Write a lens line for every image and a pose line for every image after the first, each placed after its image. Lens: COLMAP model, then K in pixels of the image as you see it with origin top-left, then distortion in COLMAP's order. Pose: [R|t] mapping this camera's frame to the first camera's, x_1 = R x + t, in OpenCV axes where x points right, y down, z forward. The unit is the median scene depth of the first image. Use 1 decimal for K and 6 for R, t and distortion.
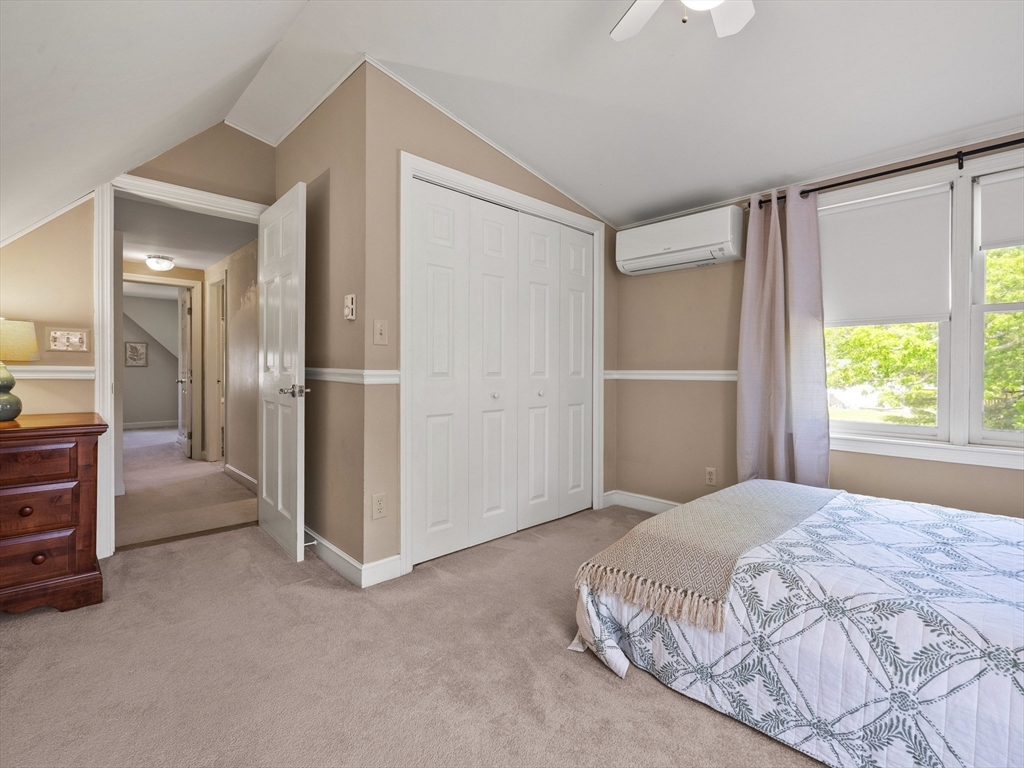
lens RADIAL K [[473.6, 0, 505.2], [0, 473.6, 372.9], [0, 0, 1]] dist [0.000911, 0.001367]
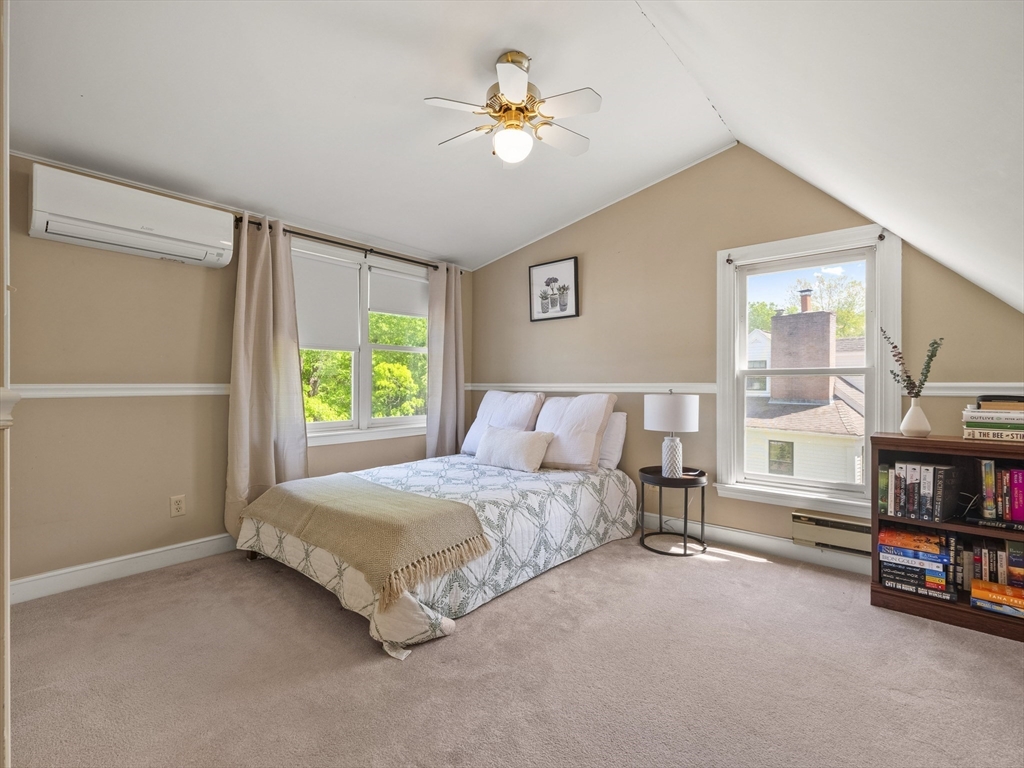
lens RADIAL K [[473.6, 0, 510.9], [0, 473.6, 384.6], [0, 0, 1]] dist [0.000911, 0.001367]
pose [[-0.099905, -0.005332, 0.994983, -1.003477], [0.005376, 0.999968, 0.005898, -0.011163], [-0.994982, 0.005938, -0.099873, 0.974872]]
